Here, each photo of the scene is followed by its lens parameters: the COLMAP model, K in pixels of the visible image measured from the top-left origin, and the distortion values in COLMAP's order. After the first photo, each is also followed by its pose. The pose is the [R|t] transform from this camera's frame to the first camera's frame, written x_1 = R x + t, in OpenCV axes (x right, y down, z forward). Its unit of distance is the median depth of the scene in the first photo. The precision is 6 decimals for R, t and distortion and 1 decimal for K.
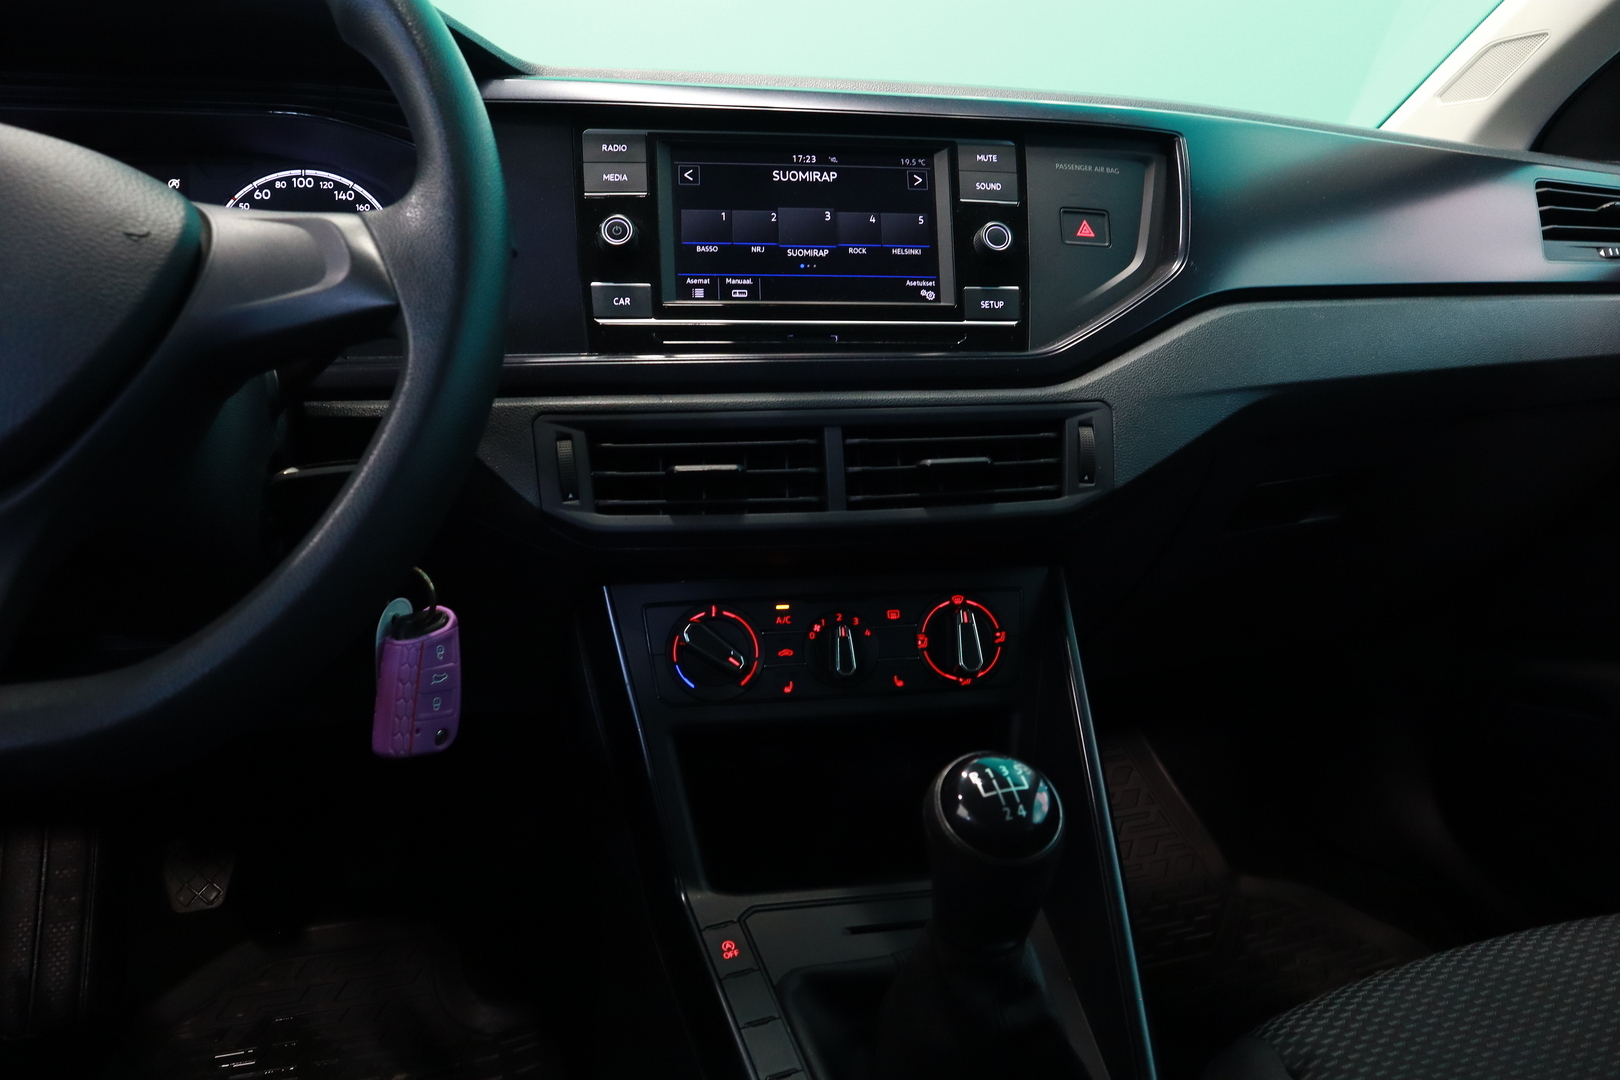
lens RADIAL K [[1133.3, 0, 823.3], [0, 1133.3, 532.5], [0, 0, 1]] dist [-0.124028, 0.077806]
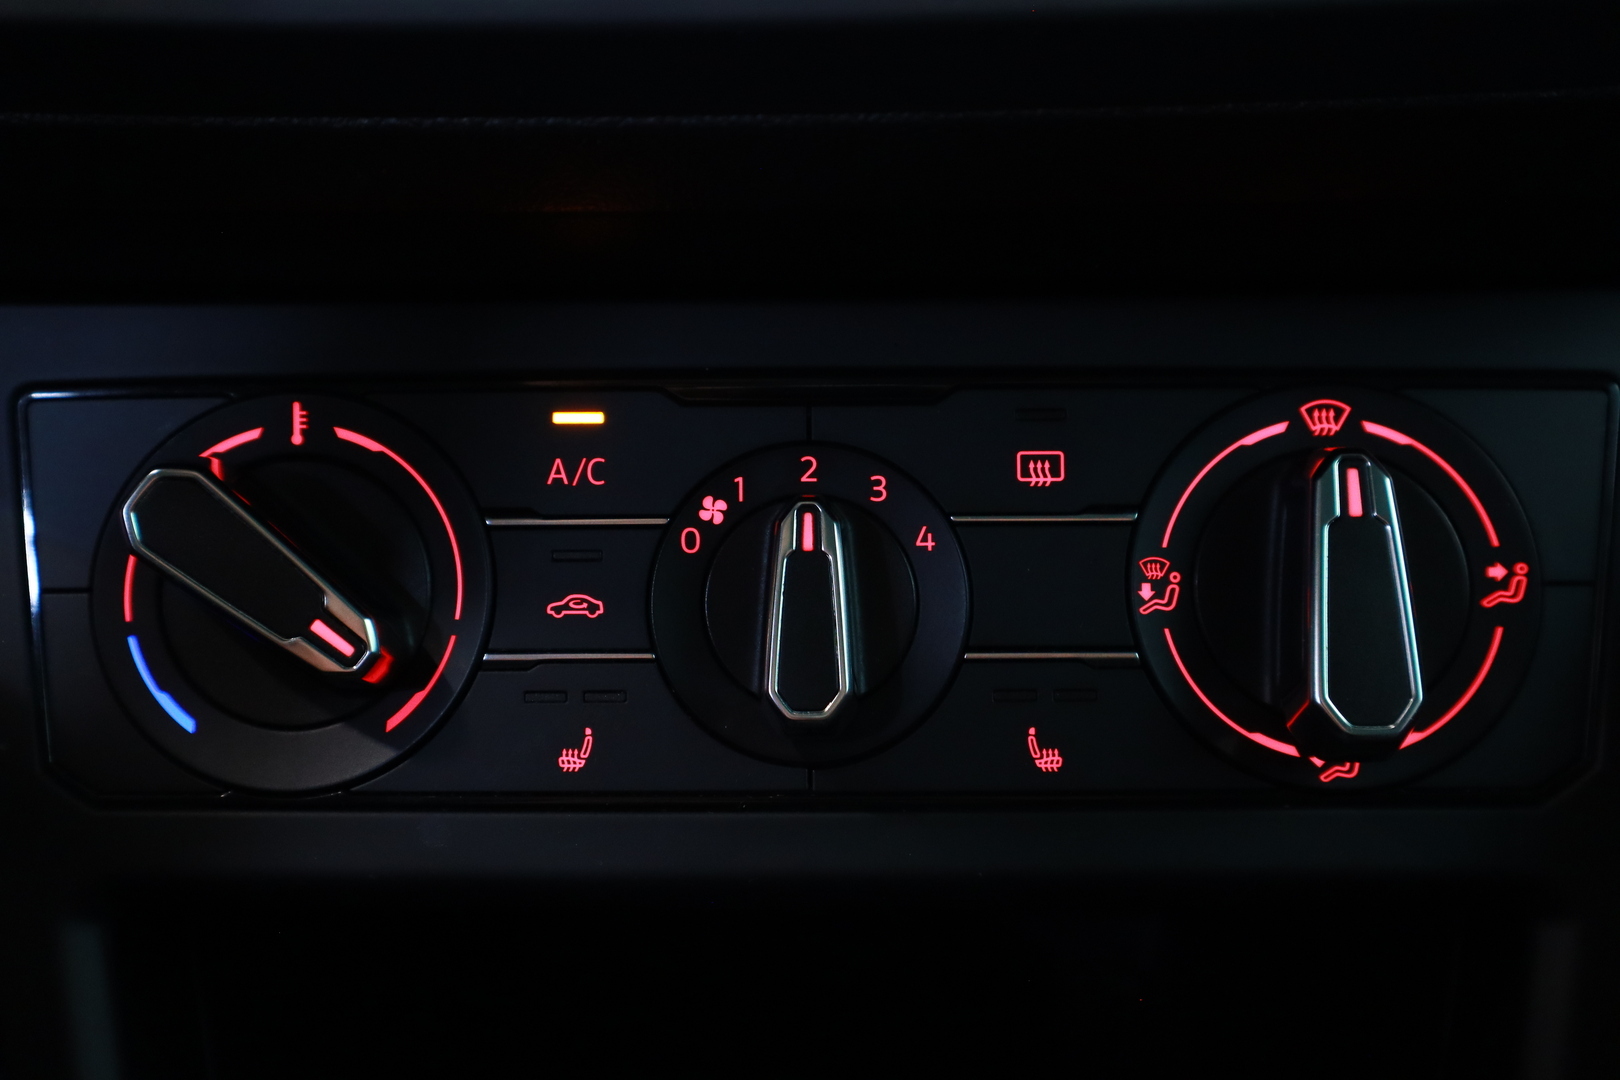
lens RADIAL K [[1758.9, 0, 814.7], [0, 1758.9, 527.1], [0, 0, 1]] dist [0.015972, 0.000000]
pose [[0.984341, 0.047337, -0.169797, 0.079190], [-0.028042, 0.993053, 0.114281, 0.044044], [0.174027, -0.107730, 0.978830, 0.631396]]
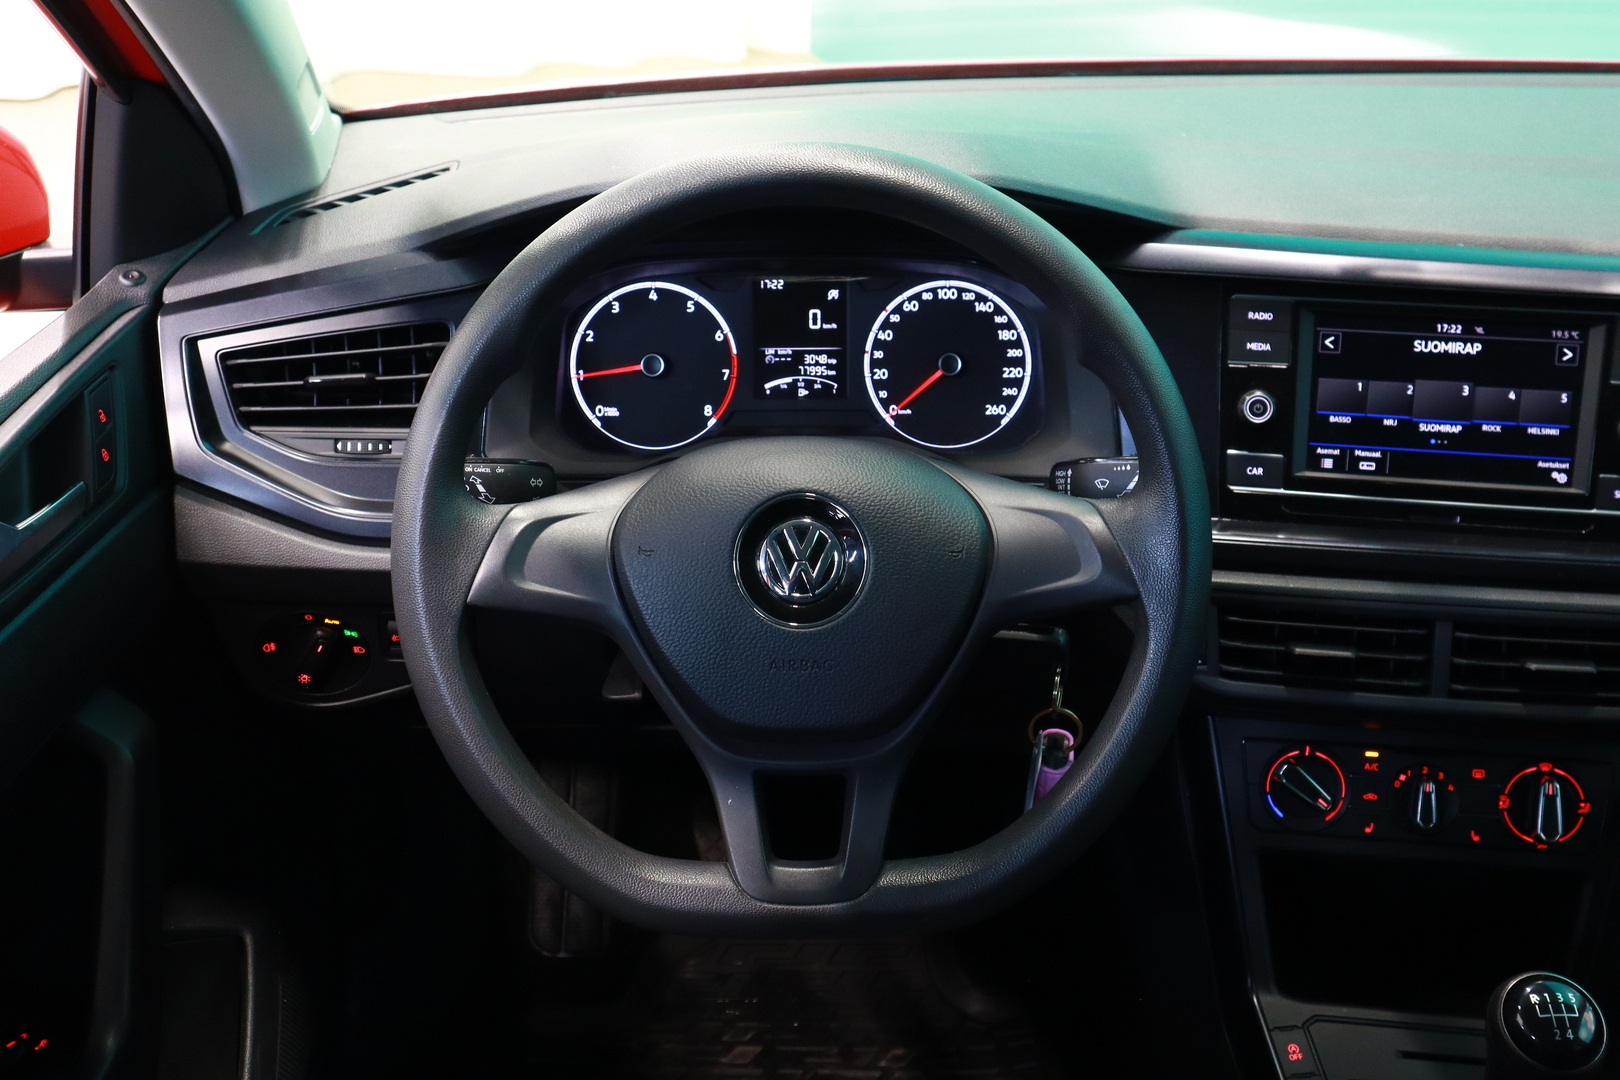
lens RADIAL K [[1758.9, 0, 810.0], [0, 1758.9, 533.8], [0, 0, 1]] dist [0.015972, 0.000000]
pose [[0.955633, 0.118552, -0.269651, -0.120206], [-0.062563, 0.976236, 0.207481, -0.458495], [0.287840, -0.181406, 0.940340, -0.713973]]
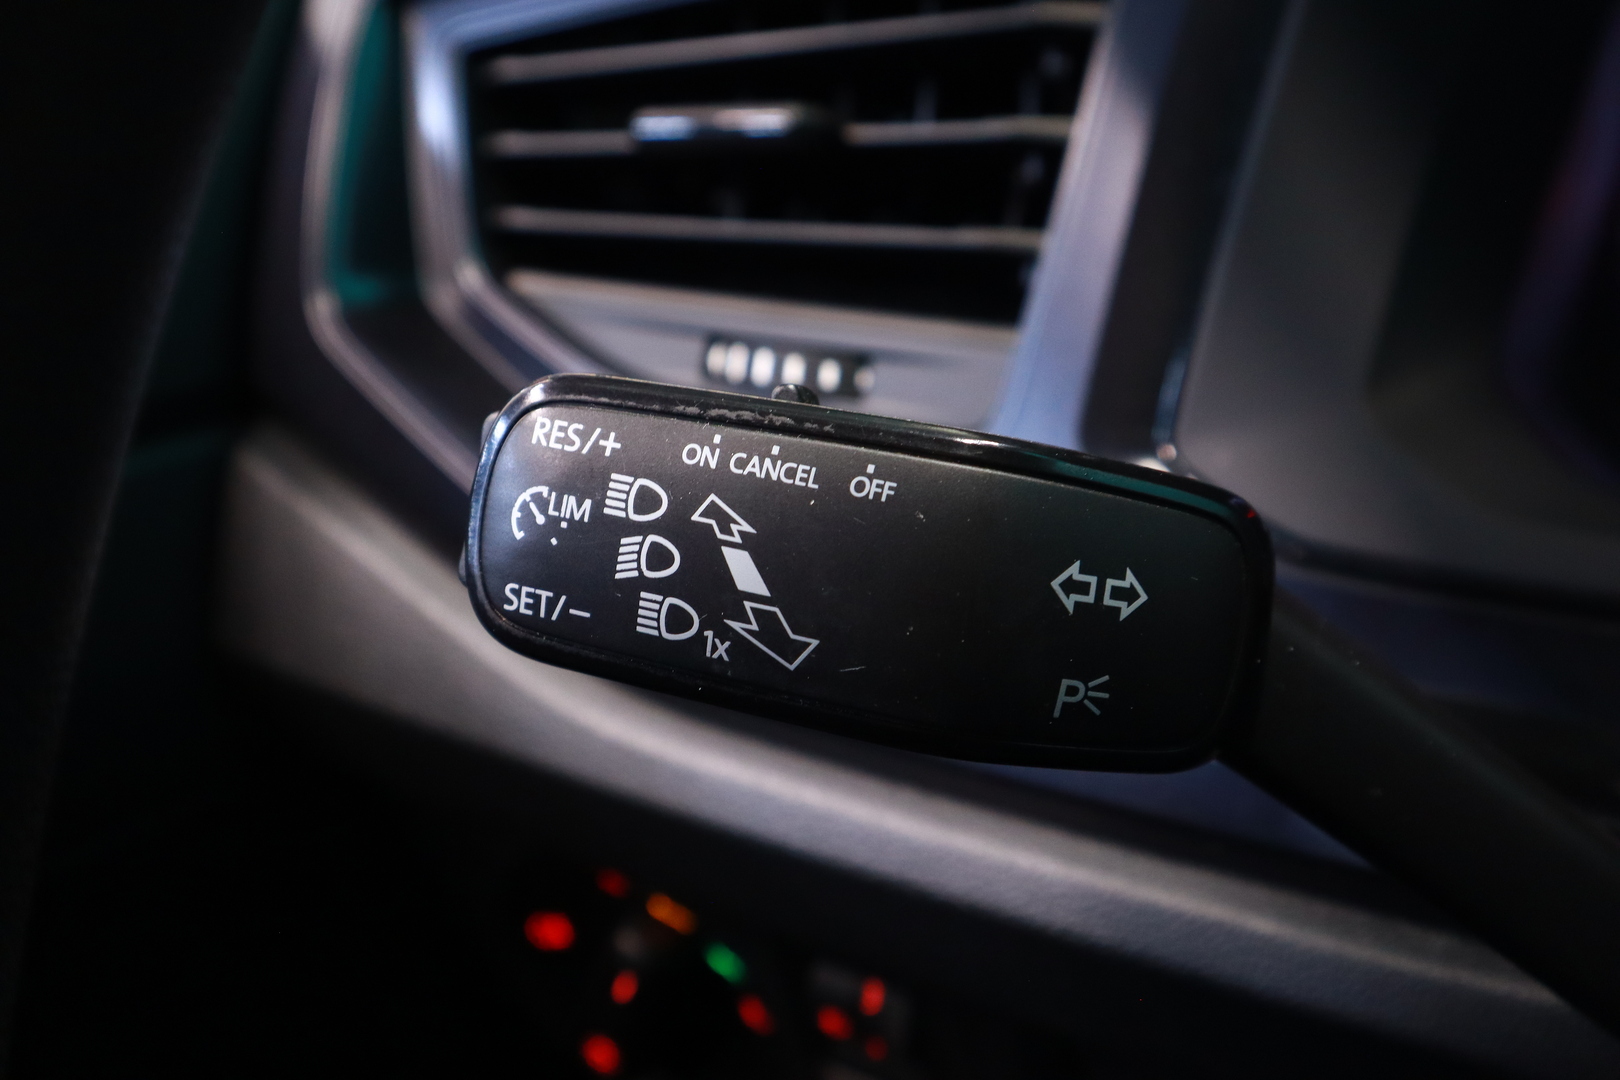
lens RADIAL K [[1758.9, 0, 814.9], [0, 1758.9, 530.8], [0, 0, 1]] dist [0.015972, 0.000000]
pose [[0.556196, 0.234036, -0.797417, -0.581941], [-0.079780, 0.970133, 0.229080, -0.235493], [0.827213, -0.063796, 0.558255, 0.479413]]
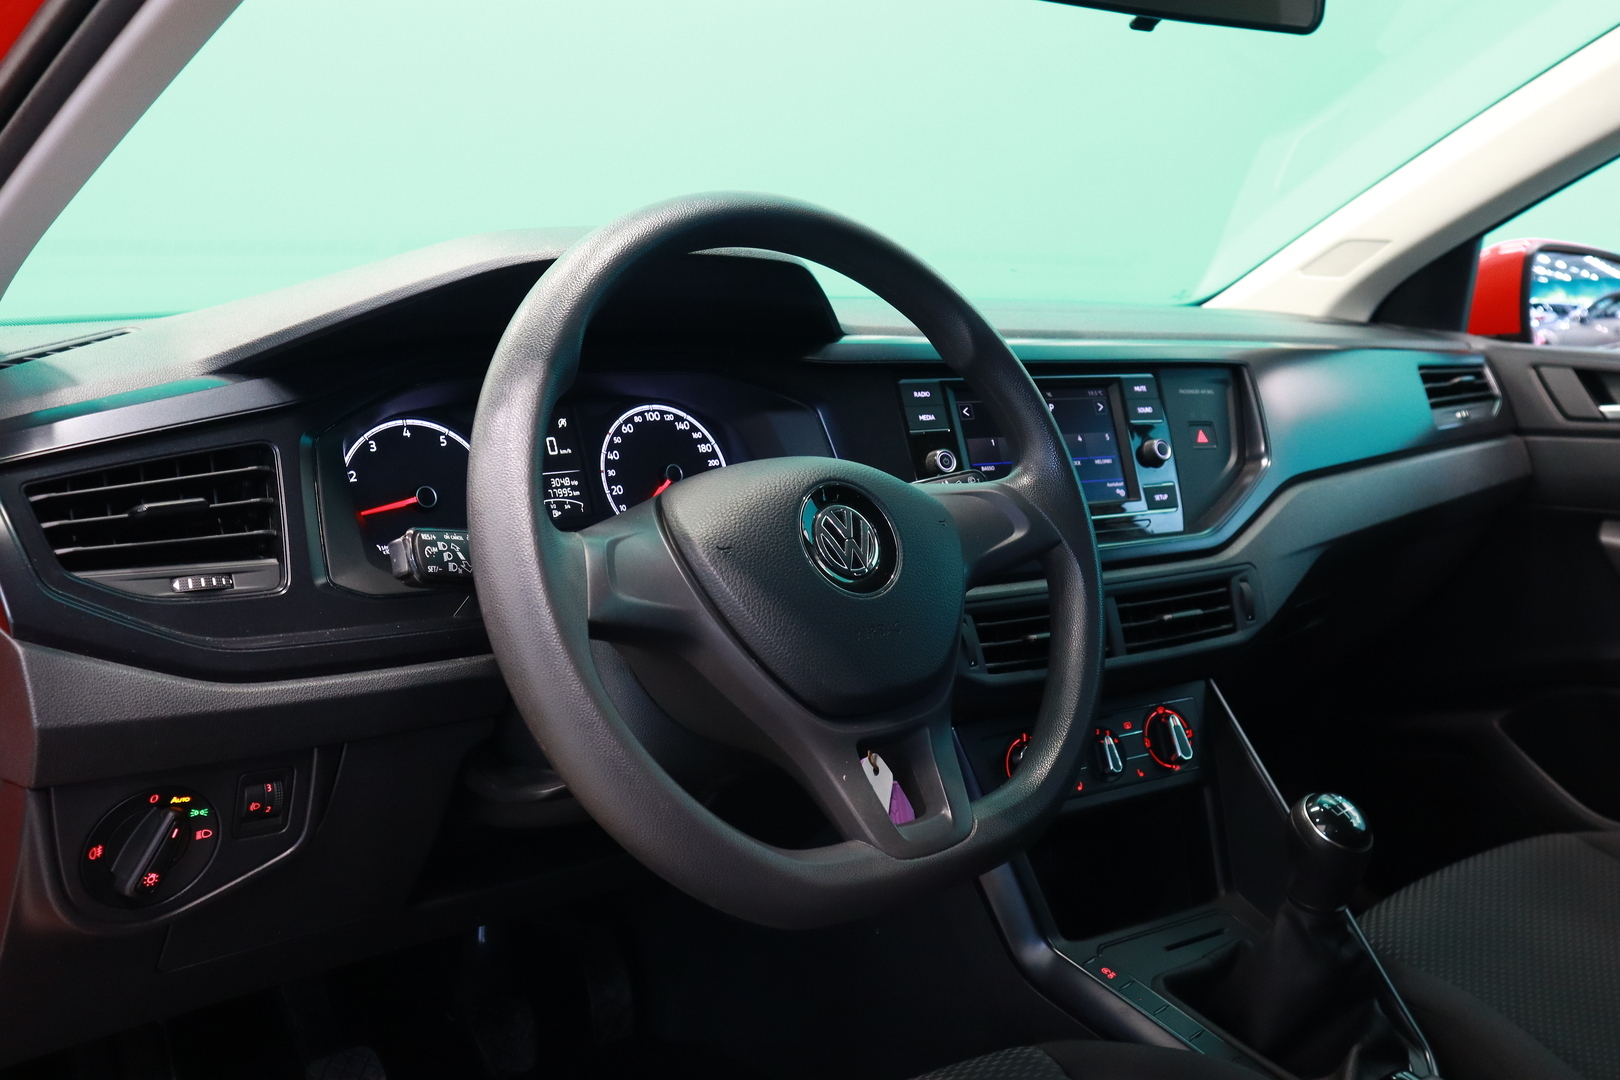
lens RADIAL K [[1540.7, 0, 818.7], [0, 1540.7, 527.0], [0, 0, 1]] dist [-0.013396, 0.000000]
pose [[0.921950, -0.058575, 0.382855, -0.997505], [0.083964, 0.995217, -0.049929, -0.107521], [-0.378099, 0.078178, 0.922458, -0.616350]]
